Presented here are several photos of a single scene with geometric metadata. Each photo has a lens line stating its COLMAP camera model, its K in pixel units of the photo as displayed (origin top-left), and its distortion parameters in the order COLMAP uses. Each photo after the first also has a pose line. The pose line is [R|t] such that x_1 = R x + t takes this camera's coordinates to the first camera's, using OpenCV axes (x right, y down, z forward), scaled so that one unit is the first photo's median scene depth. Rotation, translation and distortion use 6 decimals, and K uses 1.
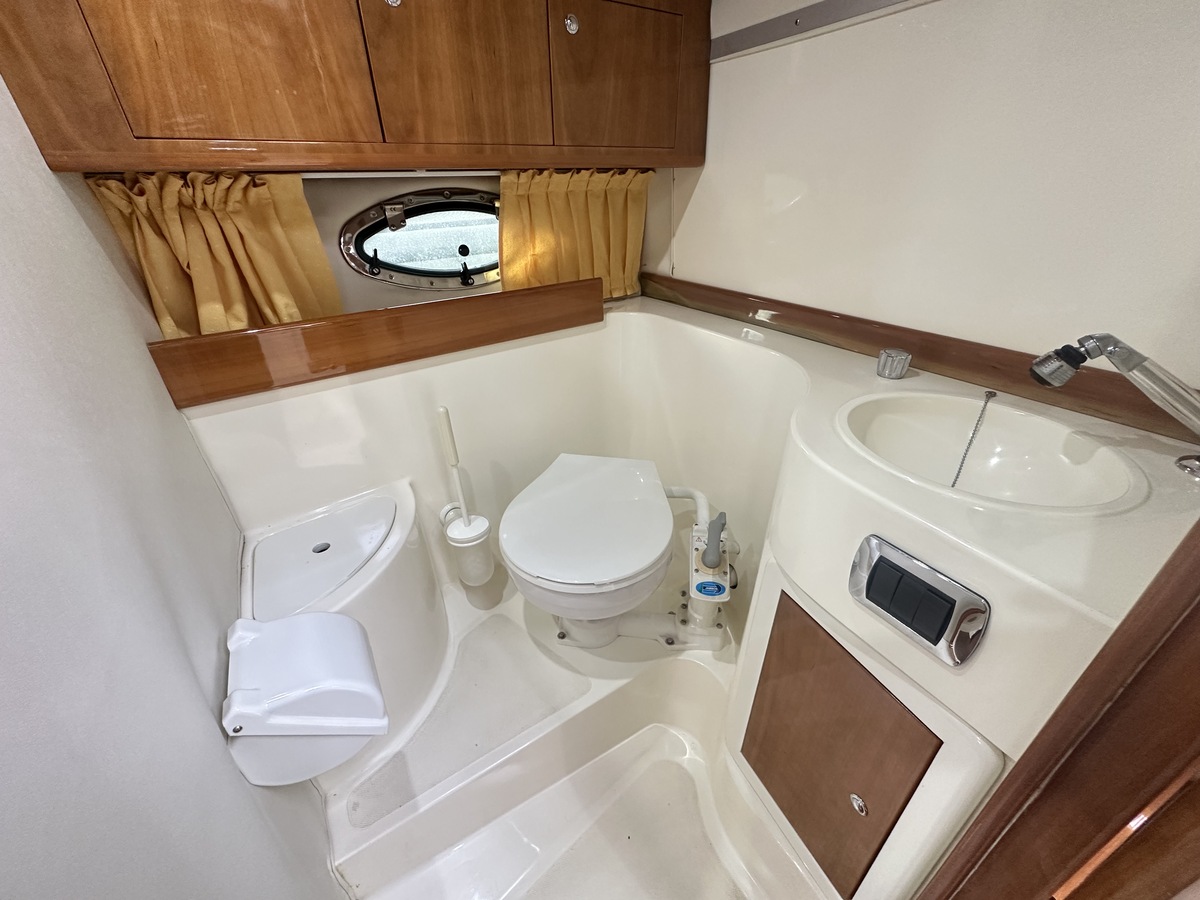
lens RADIAL K [[477.3, 0, 606.4], [0, 477.3, 451.8], [0, 0, 1]] dist [-0.004027, 0.000707]
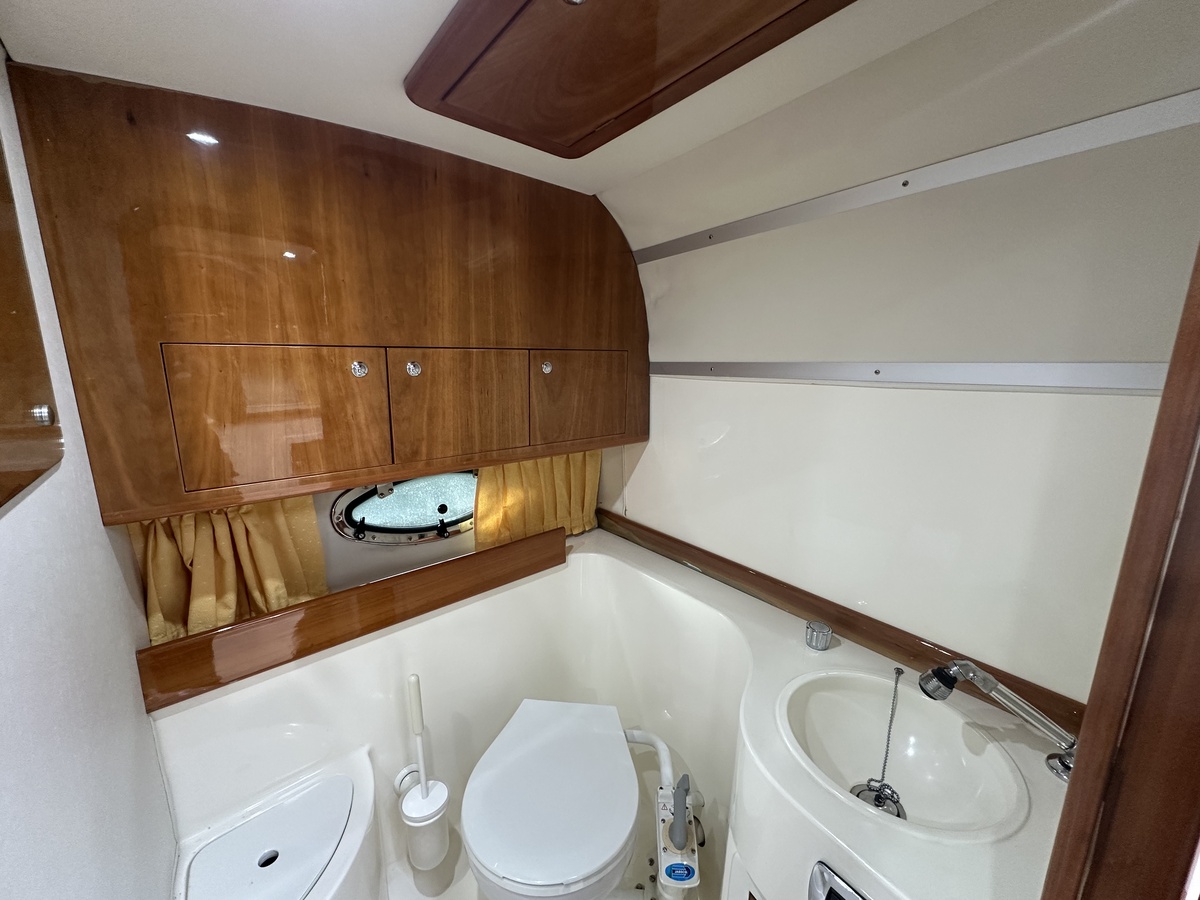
lens RADIAL K [[477.3, 0, 605.3], [0, 477.3, 449.3], [0, 0, 1]] dist [-0.004027, 0.000707]
pose [[0.994513, 0.006897, 0.104389, -0.043980], [0.025775, 0.950914, -0.308379, -0.245130], [-0.101392, 0.309378, 0.945518, -0.184812]]
